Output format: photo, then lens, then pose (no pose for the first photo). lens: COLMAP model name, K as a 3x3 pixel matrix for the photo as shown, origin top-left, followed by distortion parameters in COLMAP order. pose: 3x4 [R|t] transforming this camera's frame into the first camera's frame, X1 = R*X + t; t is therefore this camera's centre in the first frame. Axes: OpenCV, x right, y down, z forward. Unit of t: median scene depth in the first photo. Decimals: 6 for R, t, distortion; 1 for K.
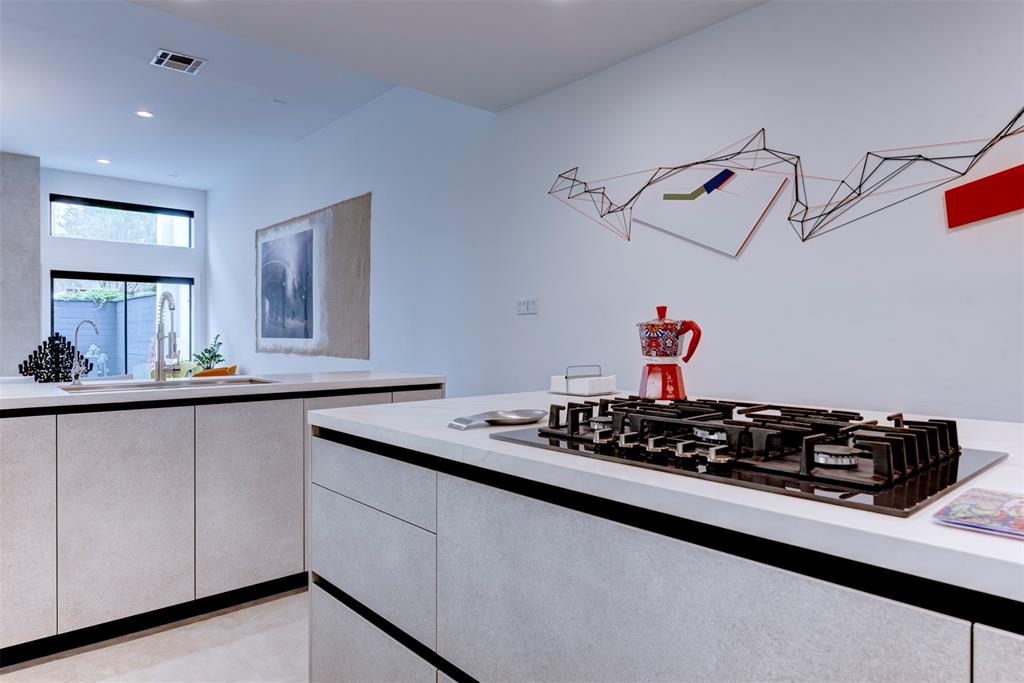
lens RADIAL K [[624.6, 0, 512.0], [0, 624.6, 341.5], [0, 0, 1]] dist [-0.002899, -0.002197]
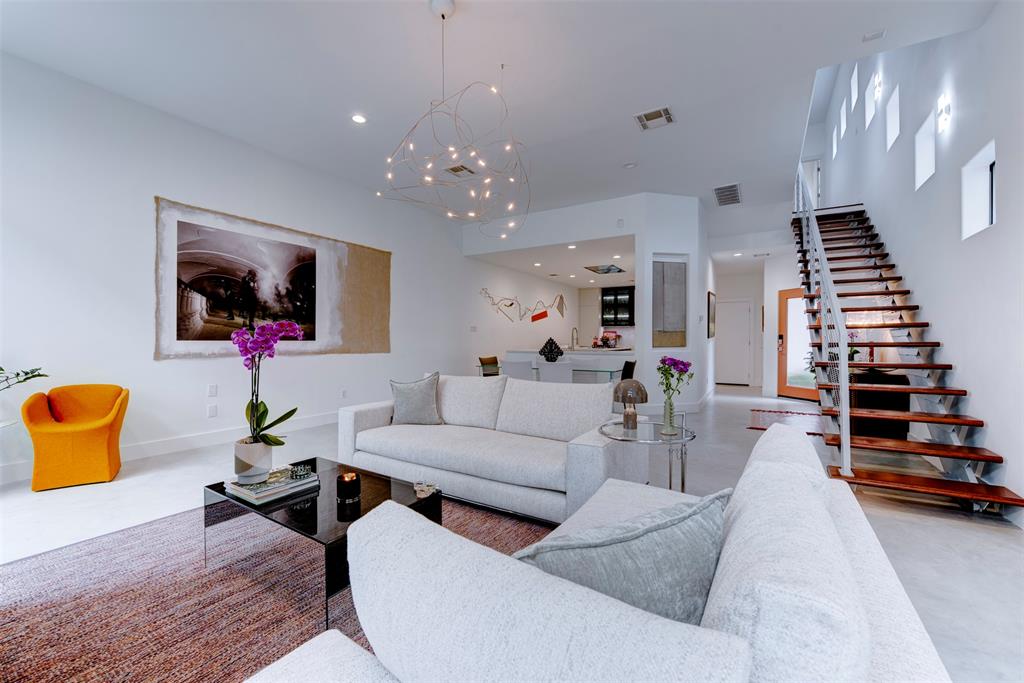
lens RADIAL K [[408.8, 0, 510.7], [0, 408.8, 340.5], [0, 0, 1]] dist [-0.017569, -0.000426]
pose [[-0.287518, -0.005330, 0.957760, -1.228366], [0.006163, 0.999954, 0.007415, -0.008563], [-0.957755, 0.008034, -0.287472, 0.907750]]
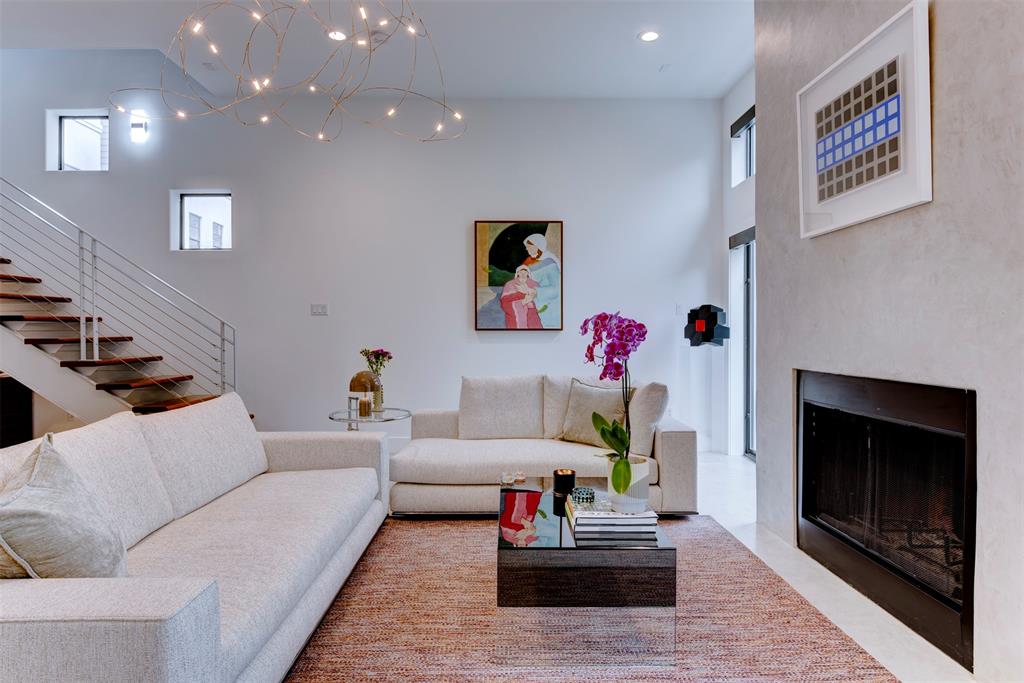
lens RADIAL K [[599.3, 0, 508.8], [0, 599.3, 338.1], [0, 0, 1]] dist [0.000174, -0.000173]
pose [[-0.655763, 0.003814, -0.754957, -0.586214], [-0.006922, 0.999915, 0.011064, -0.009647], [0.754935, 0.012481, -0.655681, 1.176962]]
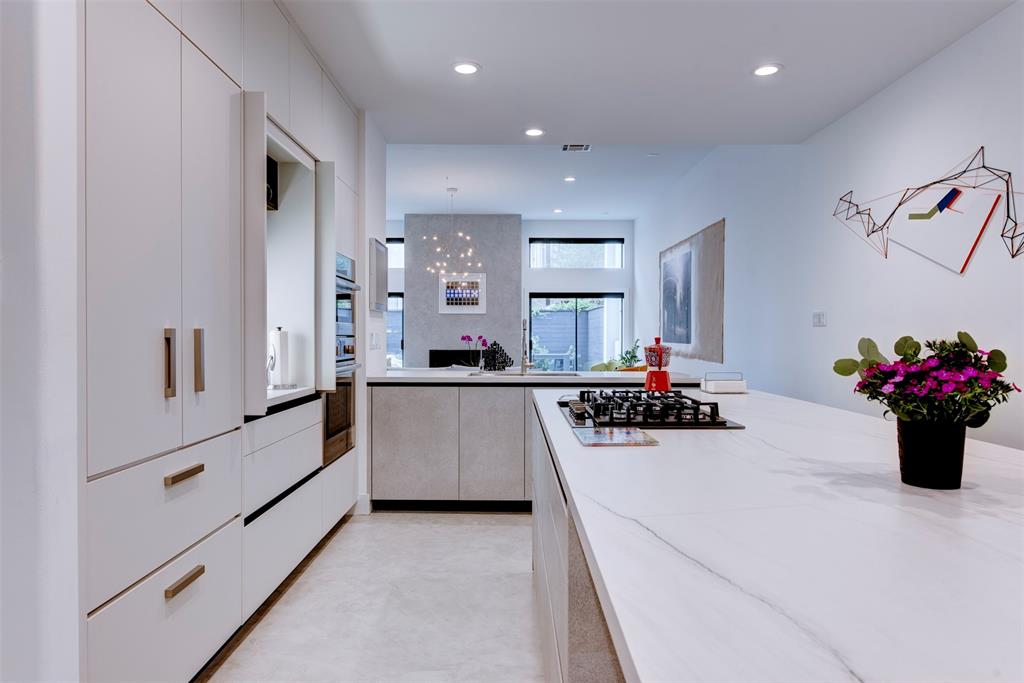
lens RADIAL K [[641.9, 0, 510.9], [0, 641.9, 338.1], [0, 0, 1]] dist [-0.001007, -0.000867]
pose [[0.745981, 0.003554, -0.665958, 0.242174], [-0.007277, 0.999970, -0.002815, -0.010211], [0.665928, 0.006946, 0.745984, -0.130621]]
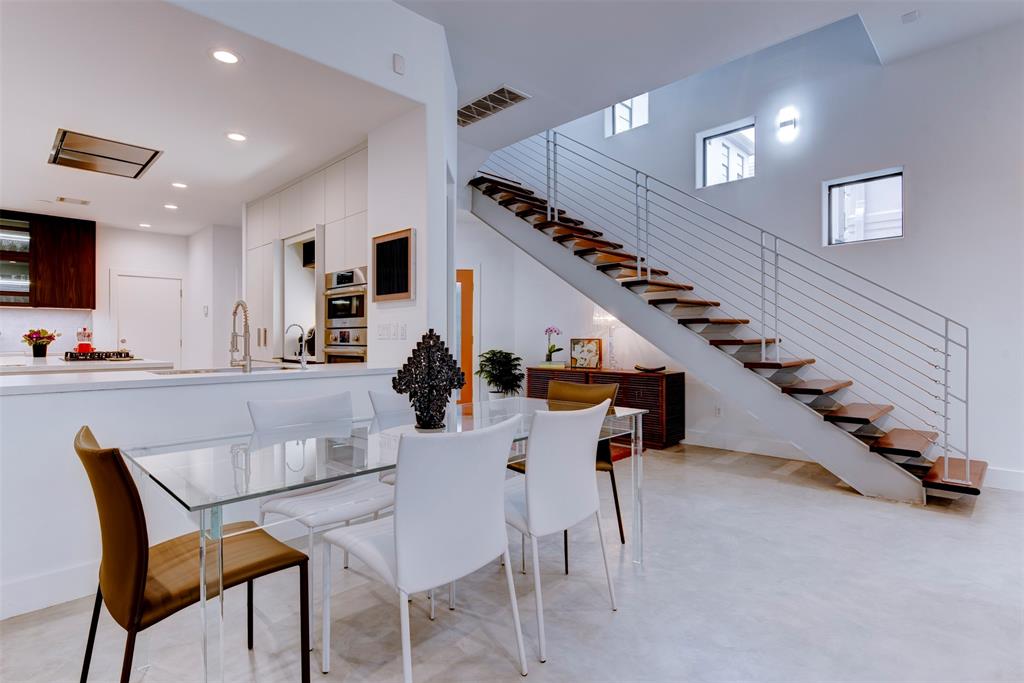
lens RADIAL K [[512.7, 0, 511.3], [0, 512.7, 338.9], [0, 0, 1]] dist [-0.012415, 0.000315]
pose [[-0.997724, 0.000696, -0.067425, -0.450453], [-0.000055, 0.999938, 0.011133, -0.005424], [0.067428, 0.011112, -0.997662, 0.902330]]
